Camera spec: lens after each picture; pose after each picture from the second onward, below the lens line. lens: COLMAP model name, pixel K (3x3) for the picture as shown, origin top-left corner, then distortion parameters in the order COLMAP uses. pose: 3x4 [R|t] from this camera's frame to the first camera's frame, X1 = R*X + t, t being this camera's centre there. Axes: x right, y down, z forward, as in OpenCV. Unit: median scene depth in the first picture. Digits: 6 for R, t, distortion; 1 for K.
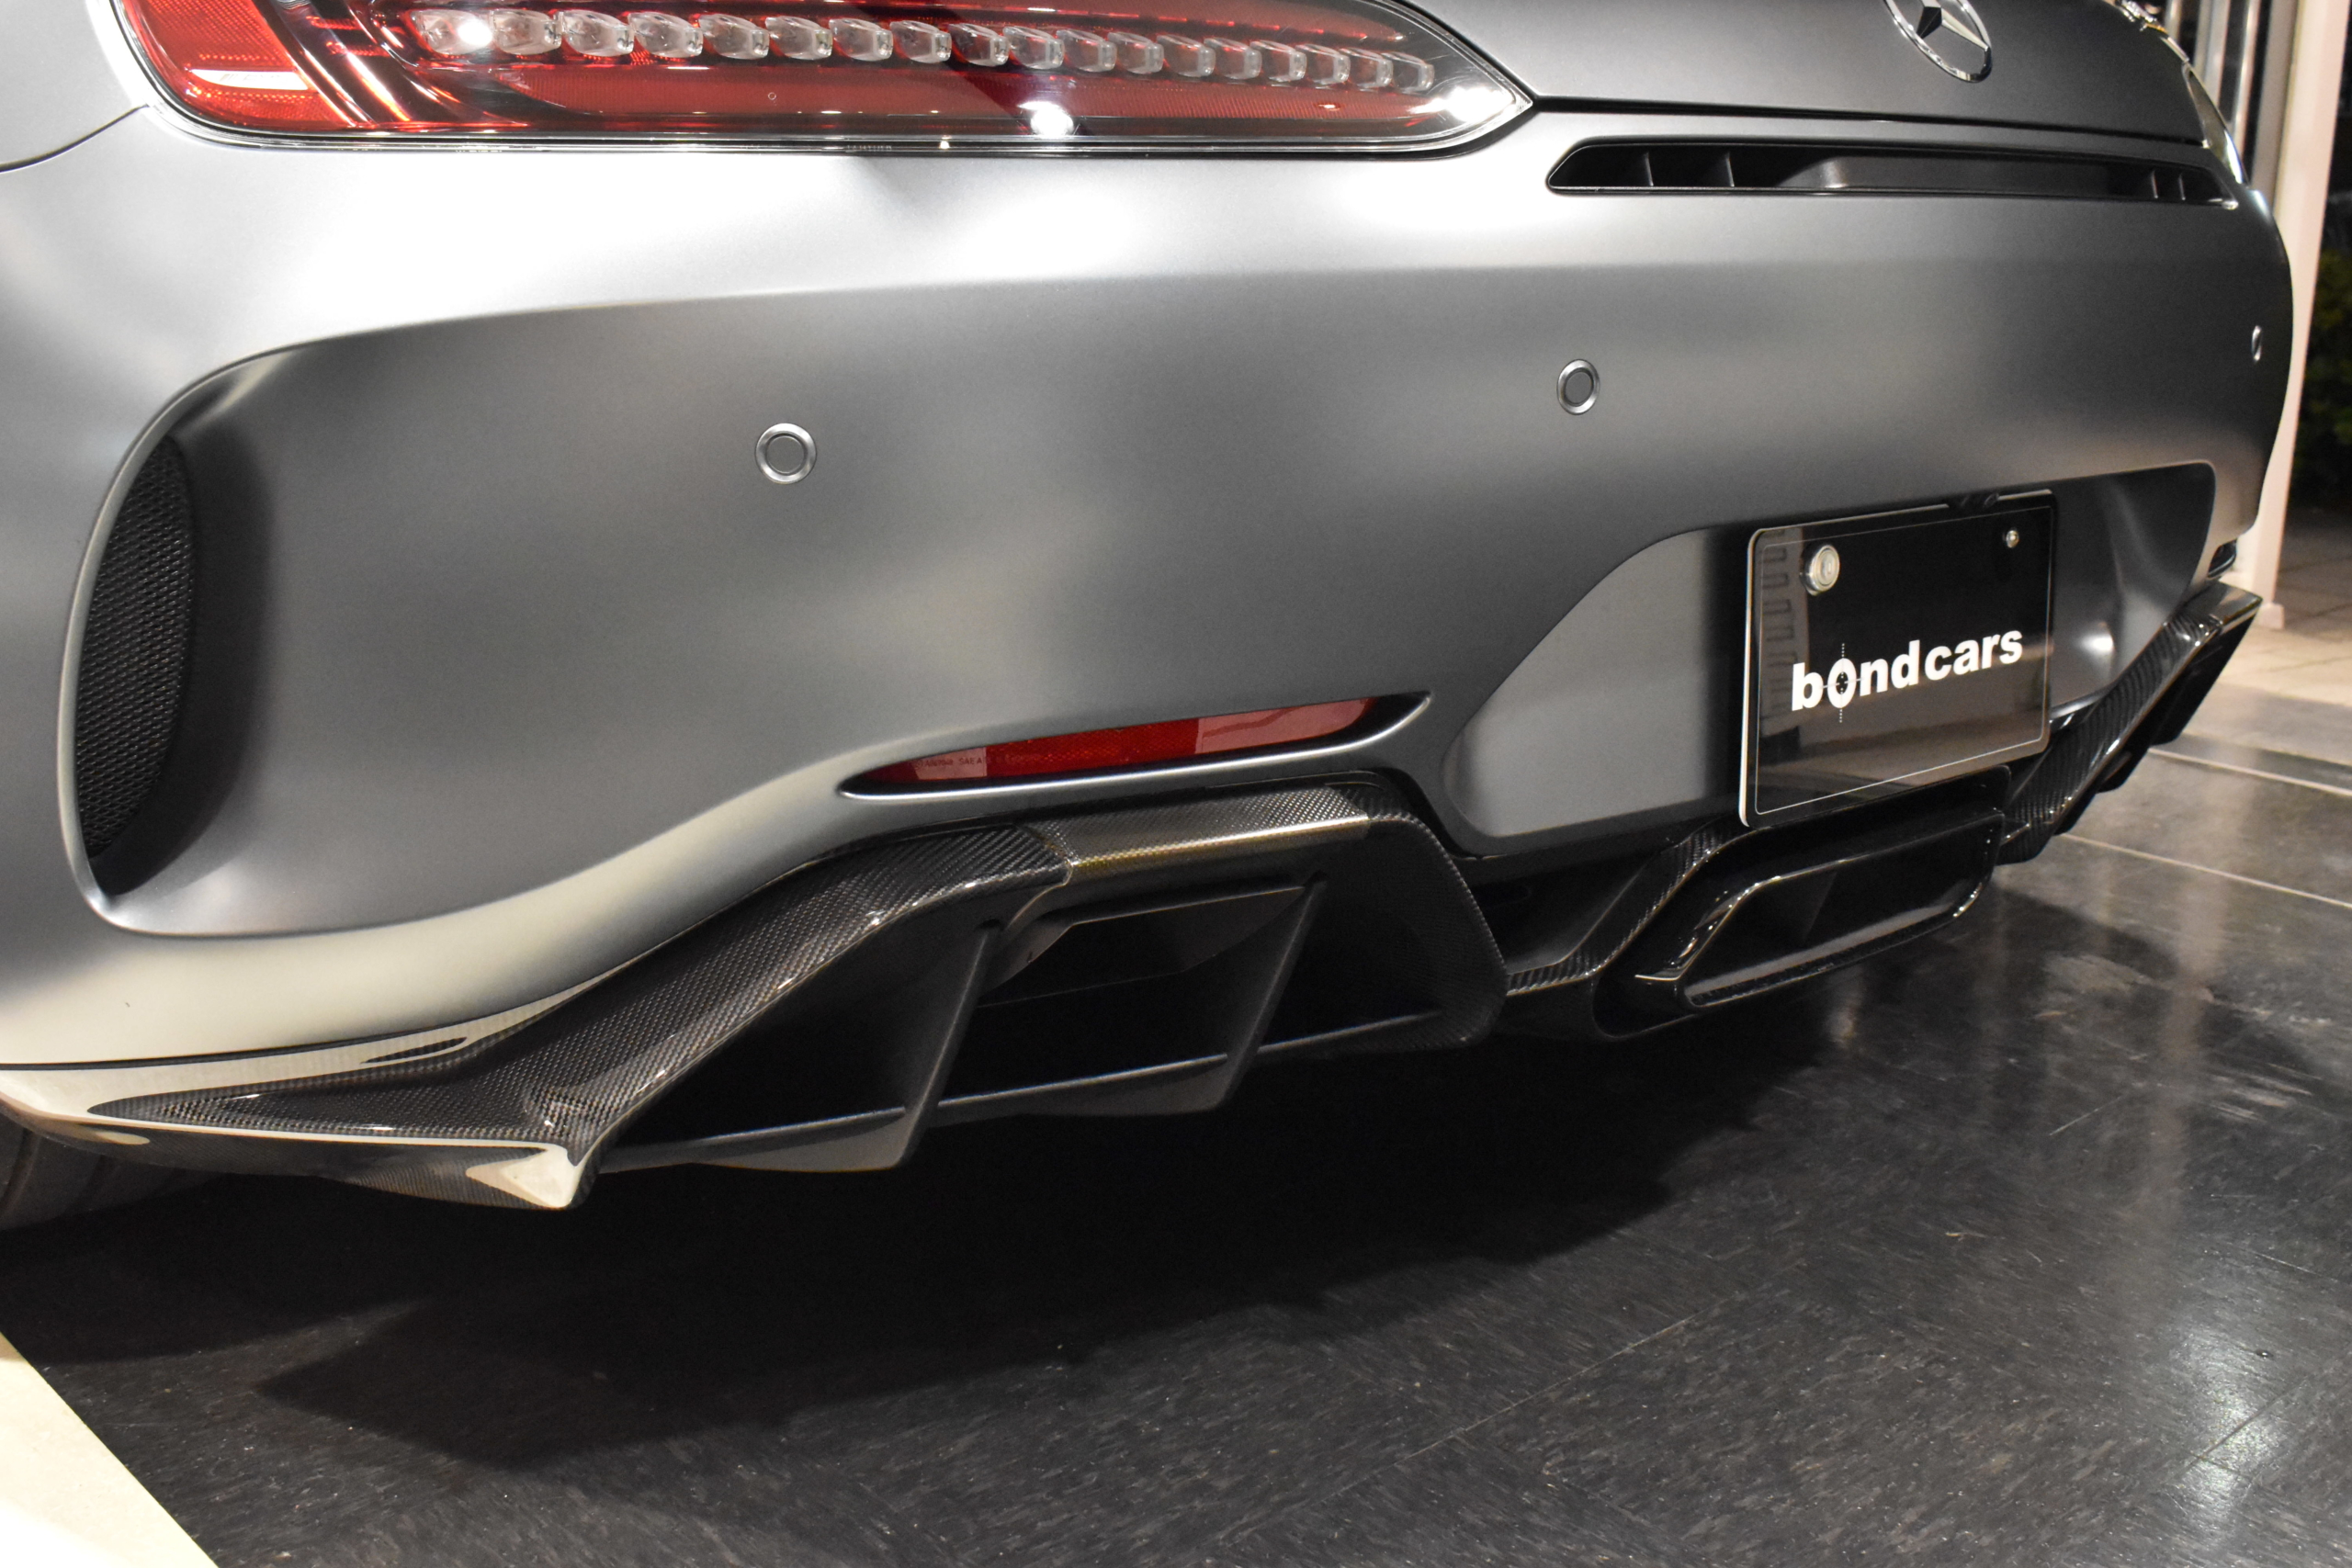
lens RADIAL K [[2516.3, 0, 1176.0], [0, 2516.3, 784.0], [0, 0, 1]] dist [0.022153, 0.018229]
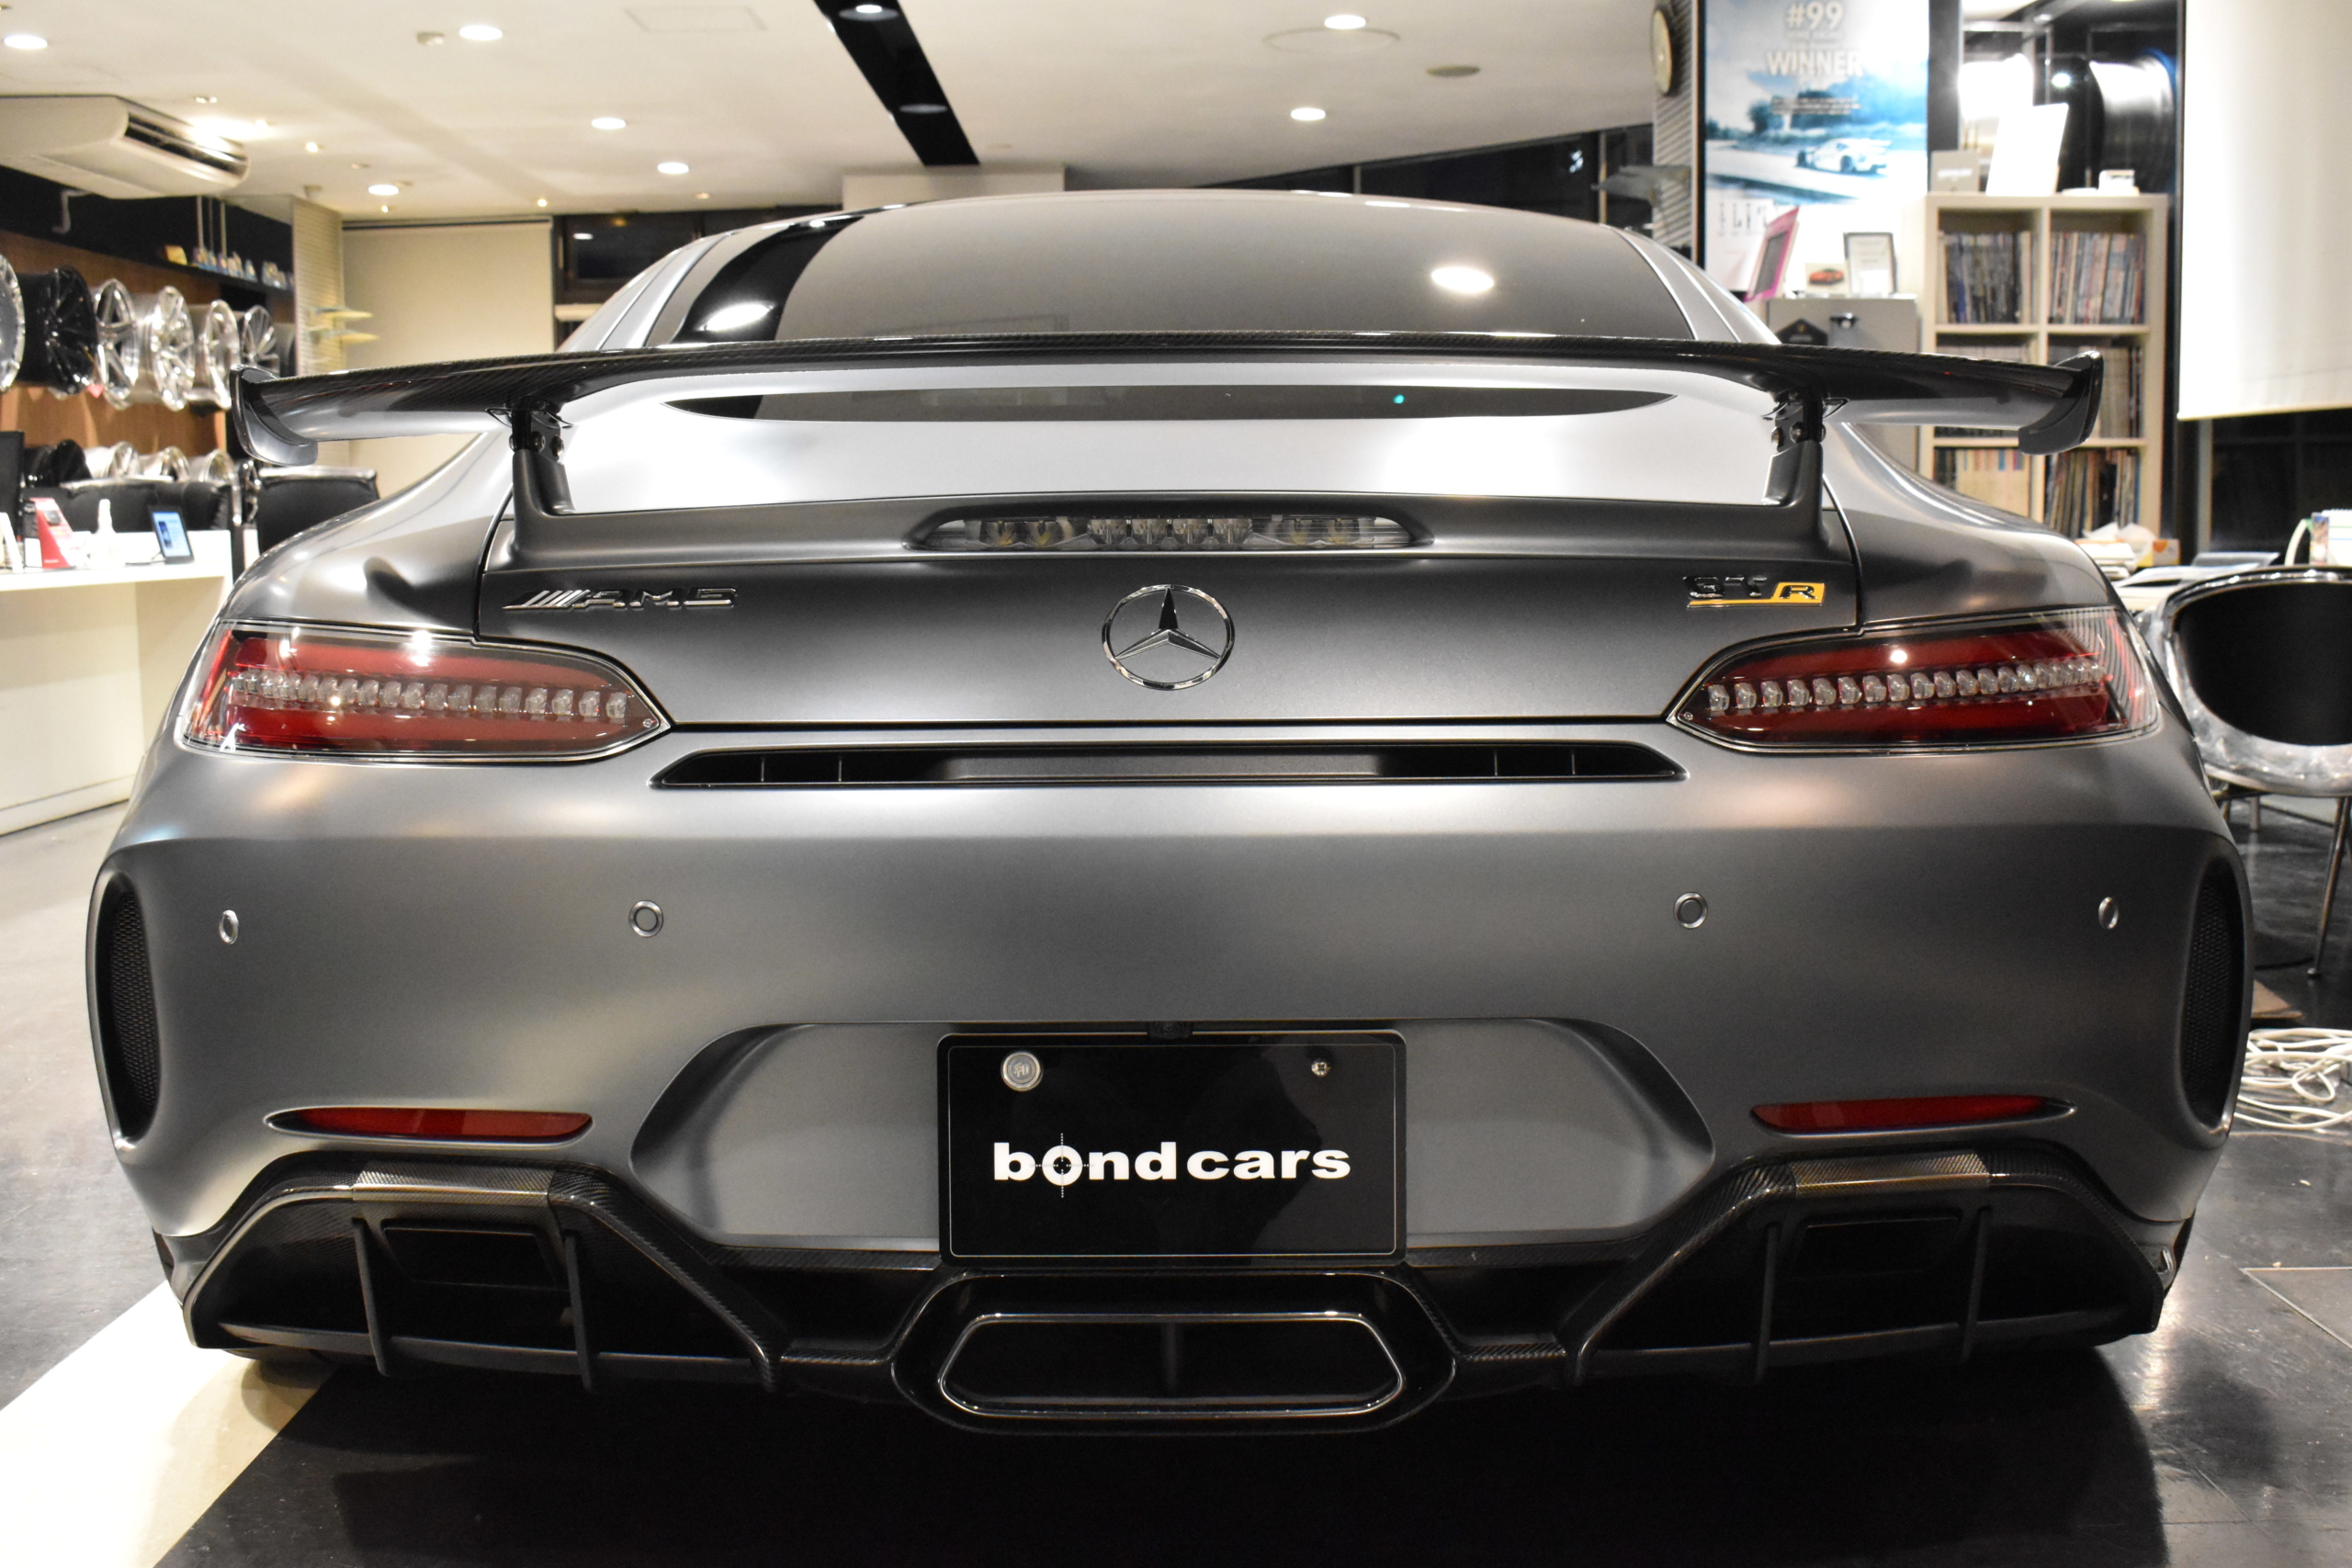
lens RADIAL K [[2631.0, 0, 1176.0], [0, 2631.0, 784.0], [0, 0, 1]] dist [0.000619, -0.022061]
pose [[0.733011, 0.033048, -0.679414, 1.153854], [-0.140203, 0.984712, -0.103365, -0.096818], [0.665611, 0.171024, 0.726438, 0.065110]]
